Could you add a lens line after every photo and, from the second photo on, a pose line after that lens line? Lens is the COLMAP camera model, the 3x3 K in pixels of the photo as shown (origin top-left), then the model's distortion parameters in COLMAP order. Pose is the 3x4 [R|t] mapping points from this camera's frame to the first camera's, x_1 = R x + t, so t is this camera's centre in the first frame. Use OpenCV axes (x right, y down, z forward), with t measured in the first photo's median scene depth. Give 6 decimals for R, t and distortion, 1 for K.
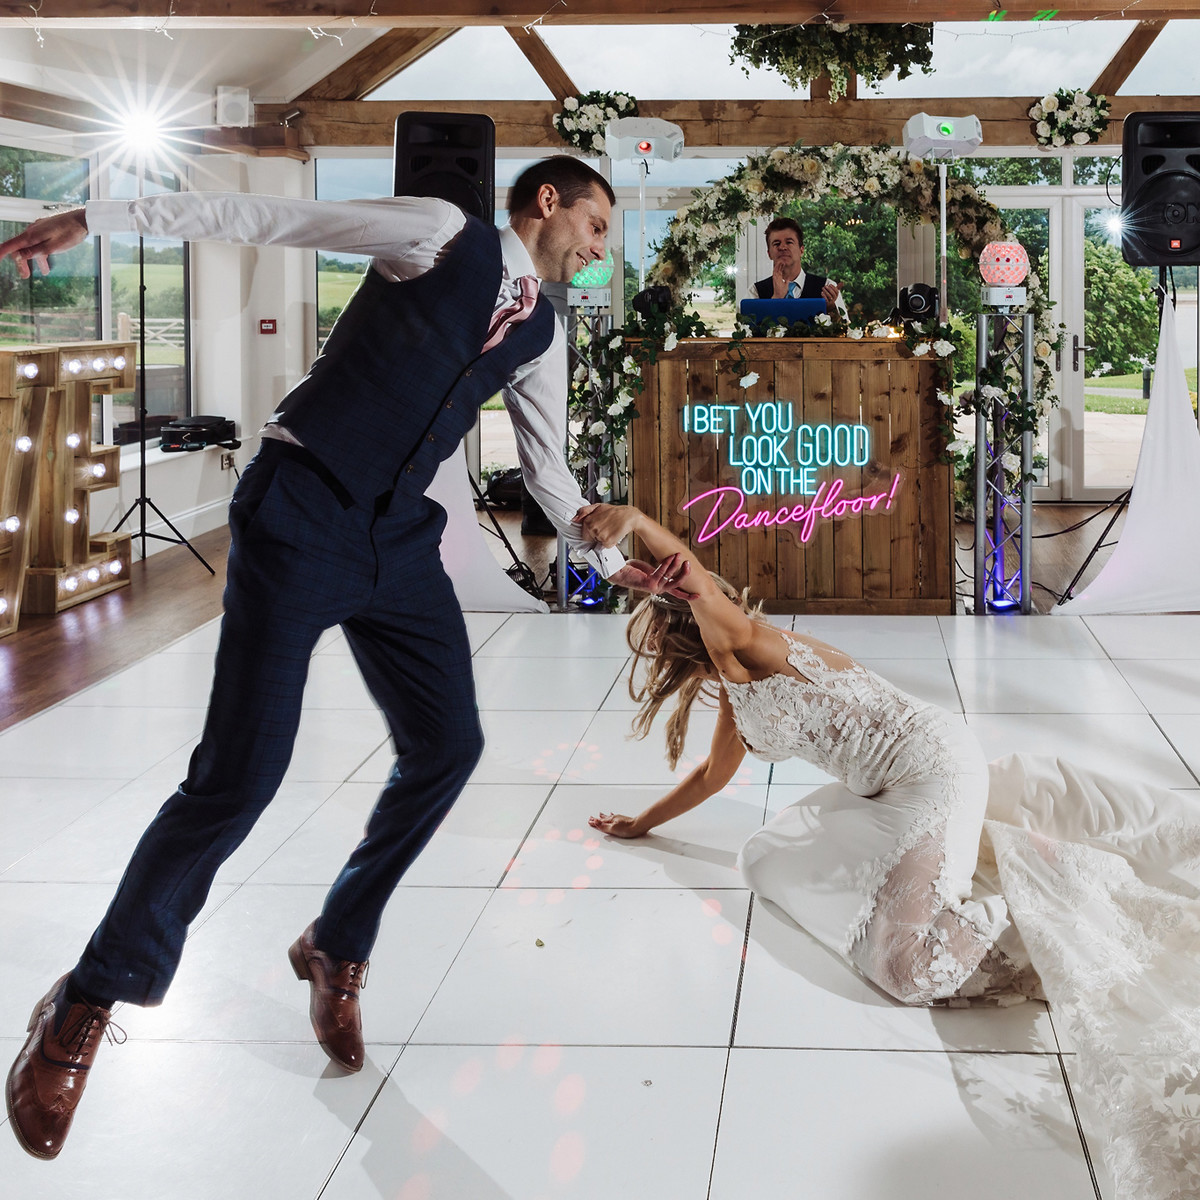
lens RADIAL K [[1216.7, 0, 805.8], [0, 1216.7, 299.5], [0, 0, 1]] dist [0.005816, -0.007448]
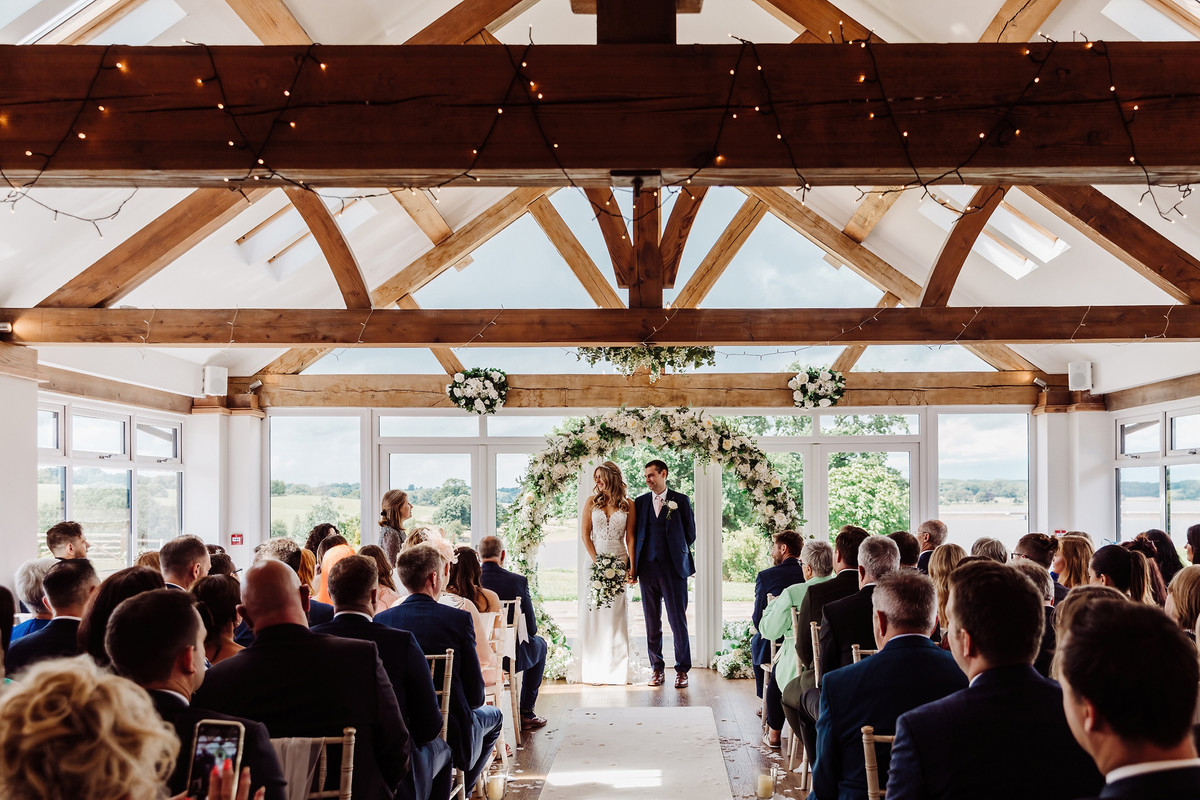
lens RADIAL K [[1048.1, 0, 651.7], [0, 1048.1, 491.0], [0, 0, 1]] dist [0.010197, -0.002629]
pose [[0.999617, -0.001507, 0.027627, -0.008402], [0.002090, 0.999775, -0.021088, -0.007277], [-0.027589, 0.021138, 0.999396, -0.252804]]
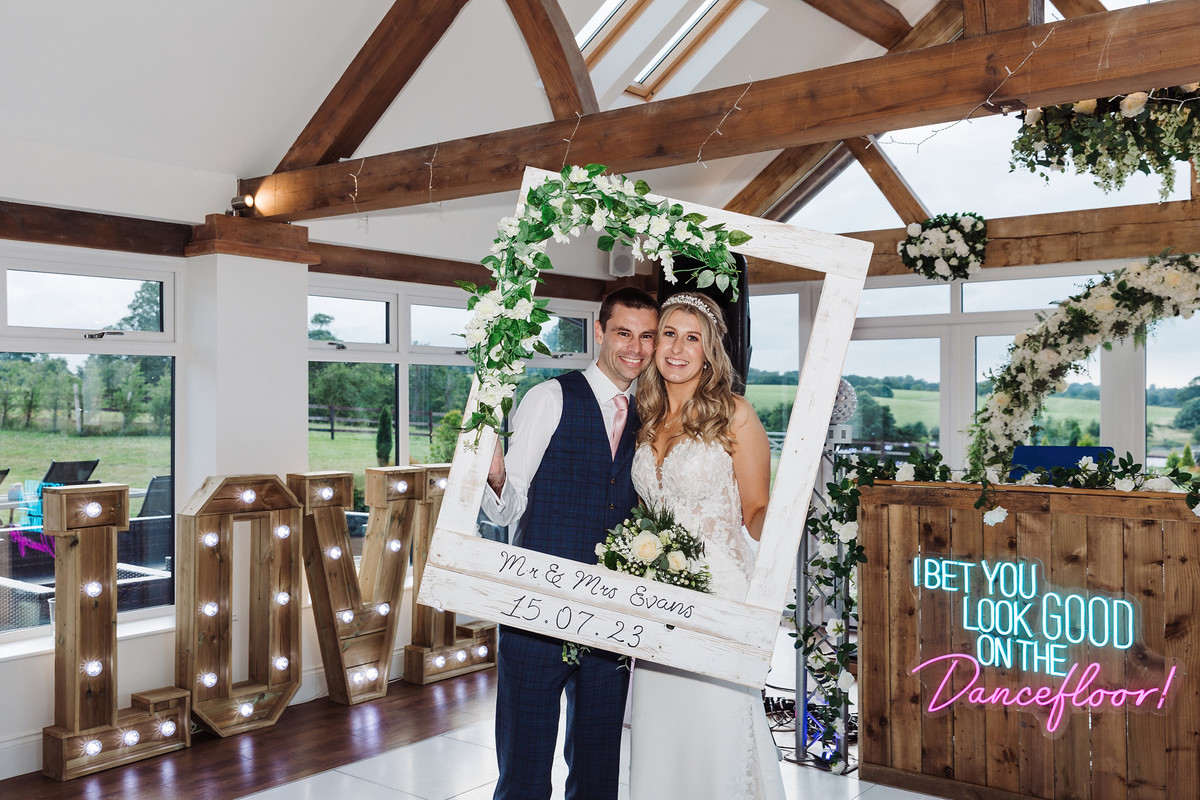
lens RADIAL K [[1117.1, 0, 626.0], [0, 1117.1, 404.7], [0, 0, 1]] dist [0.007745, 0.017390]
pose [[0.817800, 0.002050, -0.575499, 0.172195], [-0.007629, 0.999944, -0.007280, -0.015107], [0.575452, 0.010344, 0.817770, 0.170178]]
